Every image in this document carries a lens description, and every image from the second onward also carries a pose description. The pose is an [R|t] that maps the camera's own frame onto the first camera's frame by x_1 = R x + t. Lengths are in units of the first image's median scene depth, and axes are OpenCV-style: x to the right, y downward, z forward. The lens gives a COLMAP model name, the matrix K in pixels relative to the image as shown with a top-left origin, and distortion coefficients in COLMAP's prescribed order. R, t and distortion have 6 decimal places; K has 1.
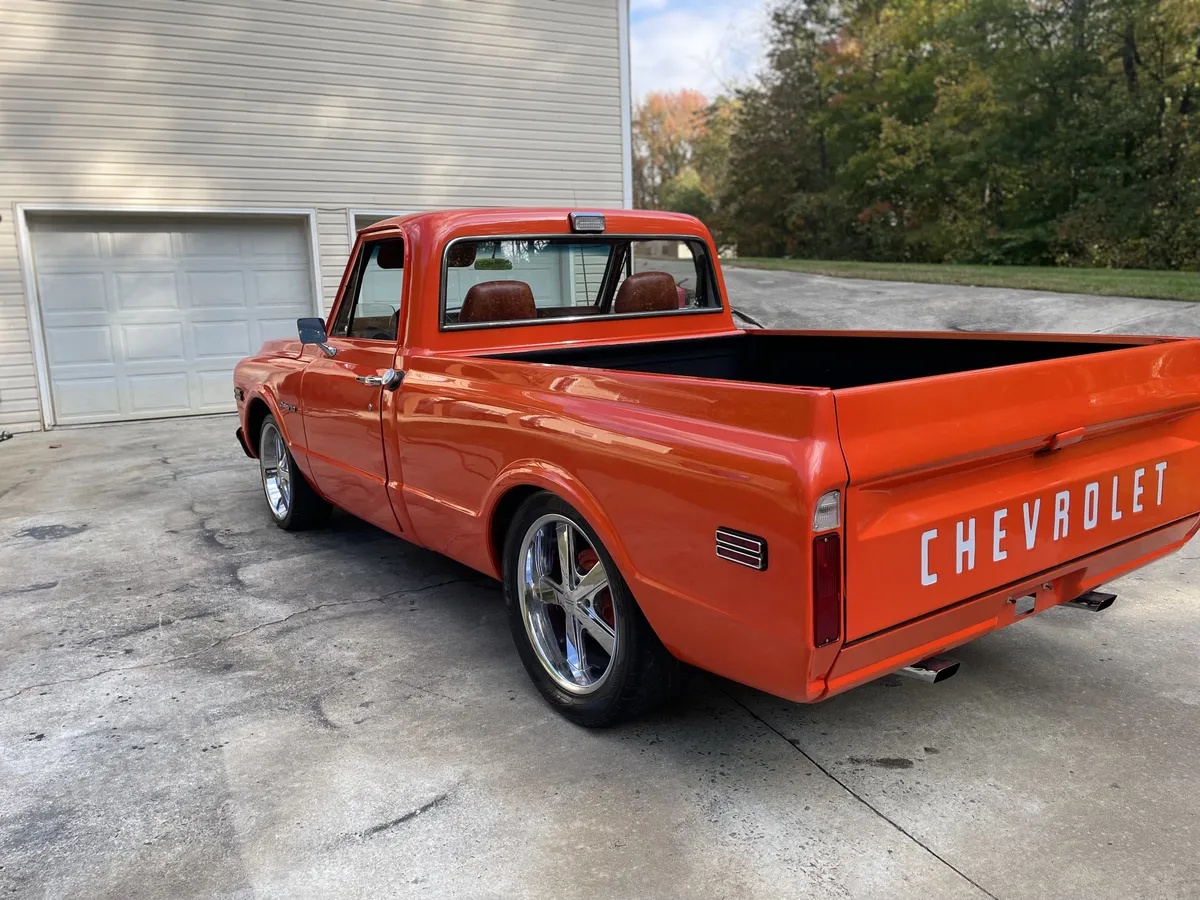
lens RADIAL K [[902.2, 0, 604.8], [0, 902.2, 448.0], [0, 0, 1]] dist [0.093610, -0.119715]
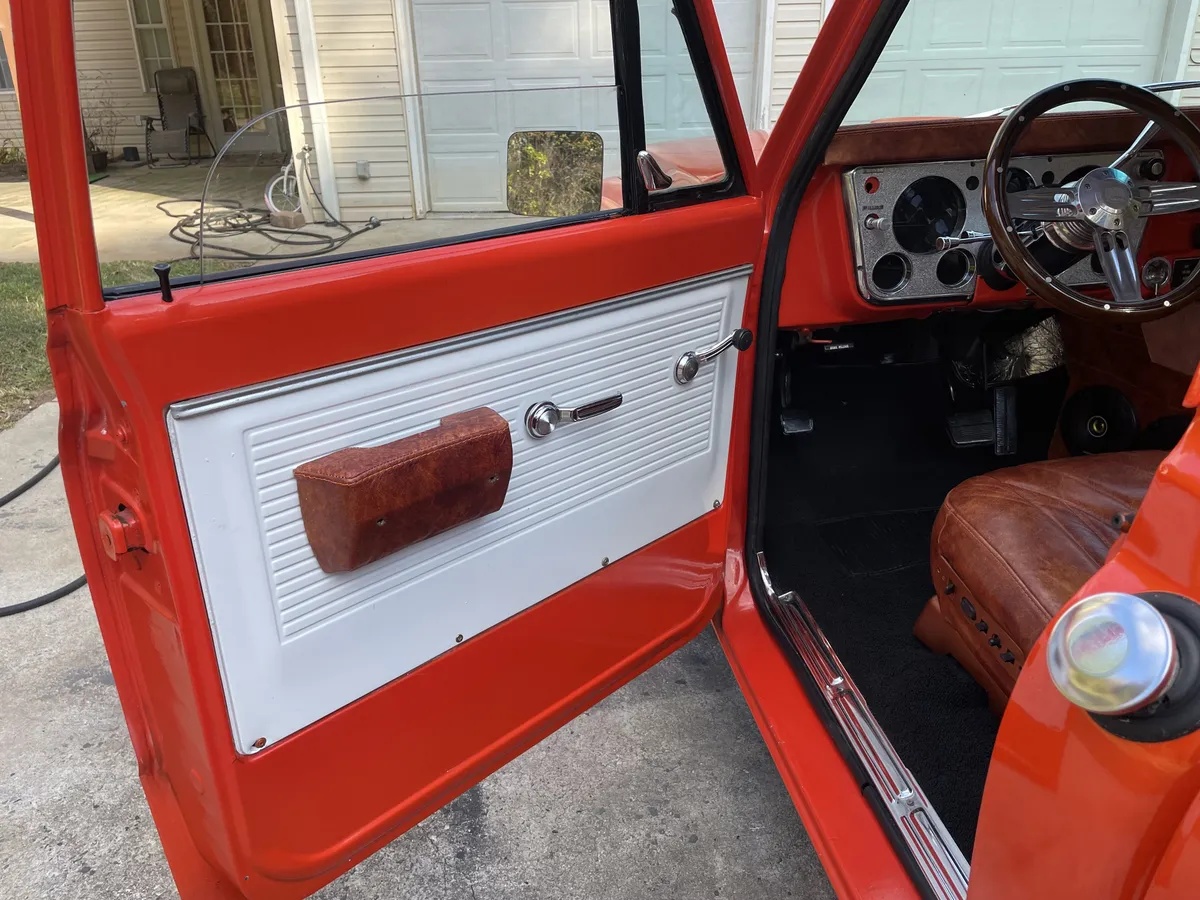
lens RADIAL K [[902.2, 0, 604.8], [0, 902.2, 448.0], [0, 0, 1]] dist [0.093610, -0.119715]
pose [[0.894751, 0.190082, -0.404090, -0.239752], [-0.080955, 0.958935, 0.271826, -0.131029], [0.439166, -0.210504, 0.873397, 0.780550]]
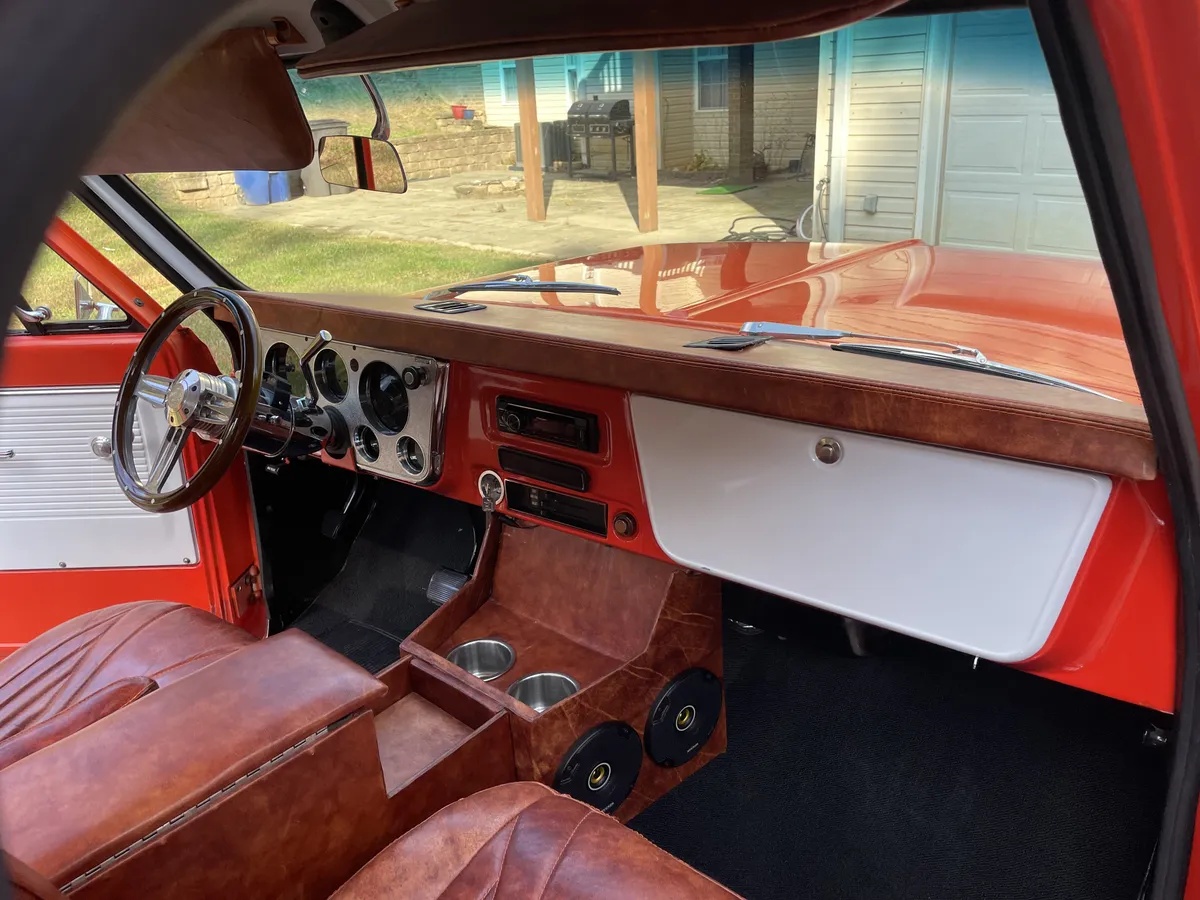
lens RADIAL K [[902.2, 0, 604.8], [0, 902.2, 448.0], [0, 0, 1]] dist [0.093610, -0.119715]
pose [[0.290659, 0.376759, -0.879528, 0.125228], [-0.118275, 0.926311, 0.357713, -0.266167], [0.949488, 0.000053, 0.313802, 1.190163]]
